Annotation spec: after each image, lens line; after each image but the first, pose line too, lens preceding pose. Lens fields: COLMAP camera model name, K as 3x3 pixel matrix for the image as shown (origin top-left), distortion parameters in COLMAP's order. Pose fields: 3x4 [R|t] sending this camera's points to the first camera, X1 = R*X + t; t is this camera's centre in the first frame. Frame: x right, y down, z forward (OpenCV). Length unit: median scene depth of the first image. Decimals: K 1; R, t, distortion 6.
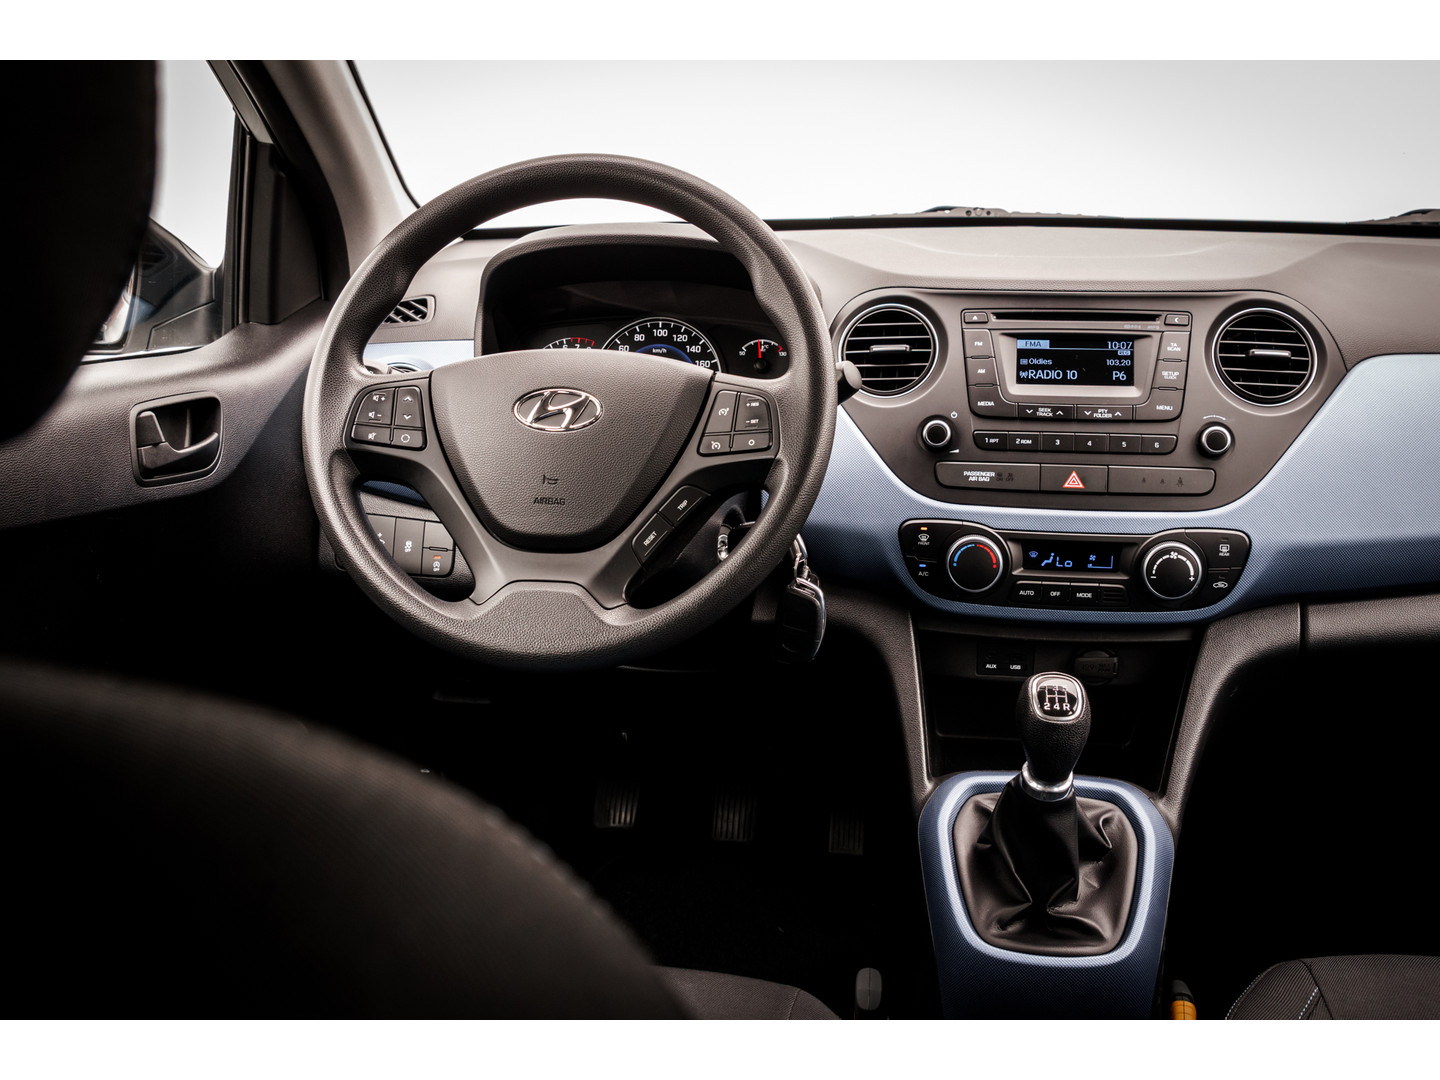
lens RADIAL K [[1519.2, 0, 717.9], [0, 1519.2, 539.5], [0, 0, 1]] dist [-0.011331, 0.000000]
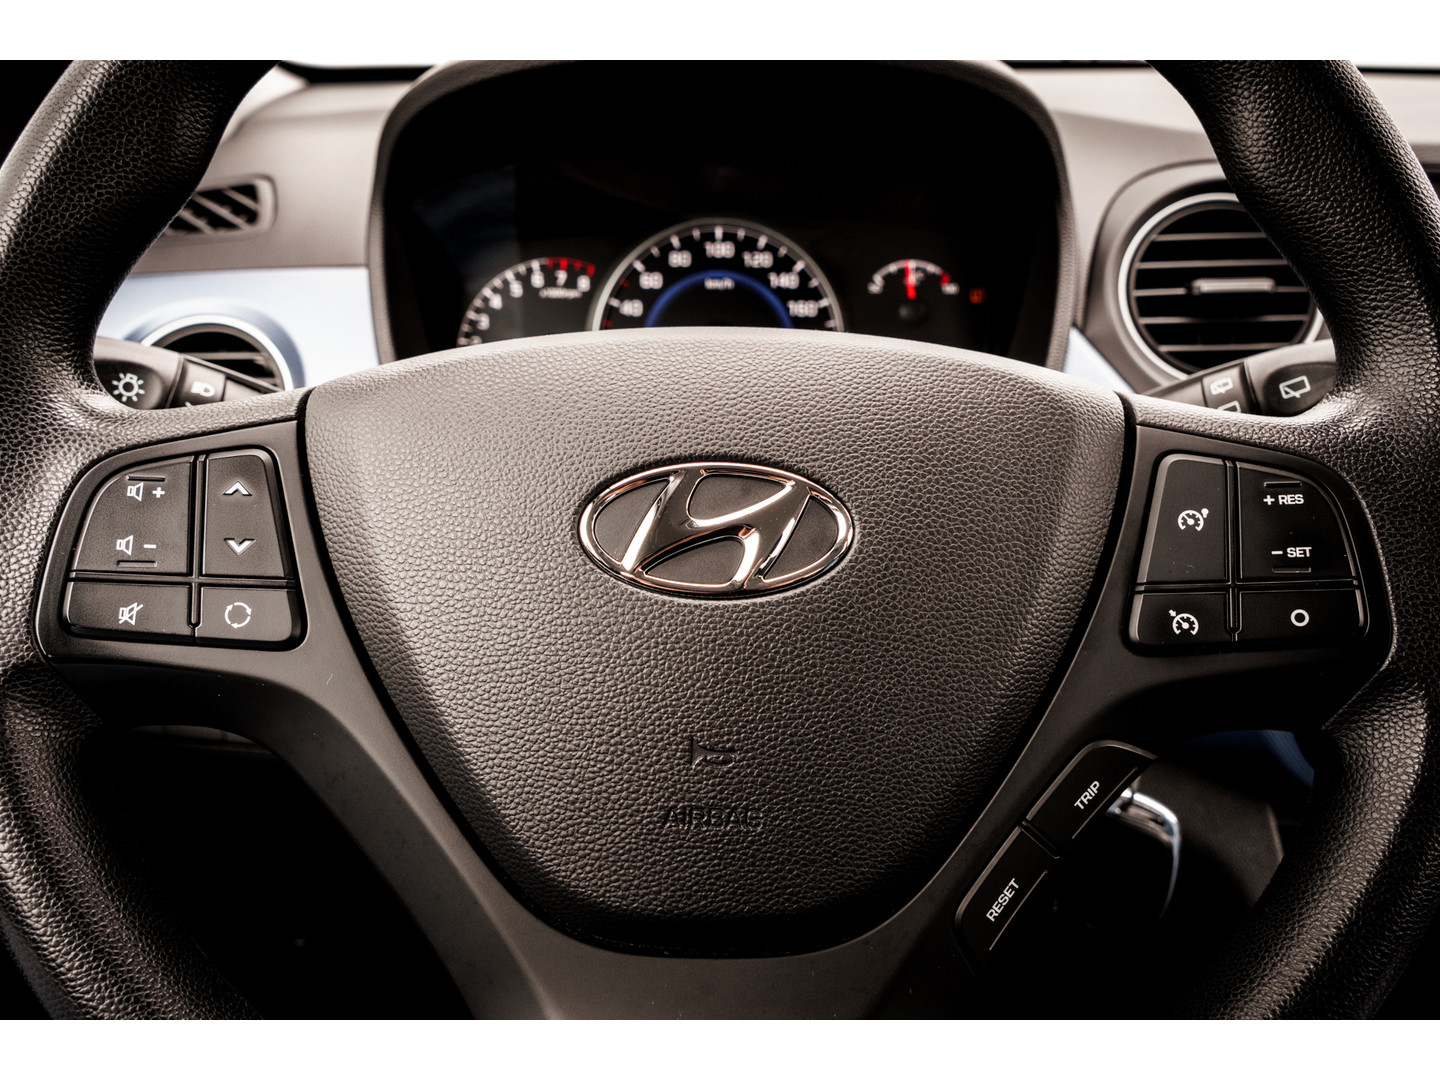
lens RADIAL K [[1282.3, 0, 725.1], [0, 1282.3, 539.0], [0, 0, 1]] dist [0.005904, -0.001984]
pose [[0.986580, -0.043324, 0.157428, -0.126146], [0.025147, 0.992969, 0.115671, -0.099082], [-0.161333, -0.110160, 0.980733, 0.620866]]
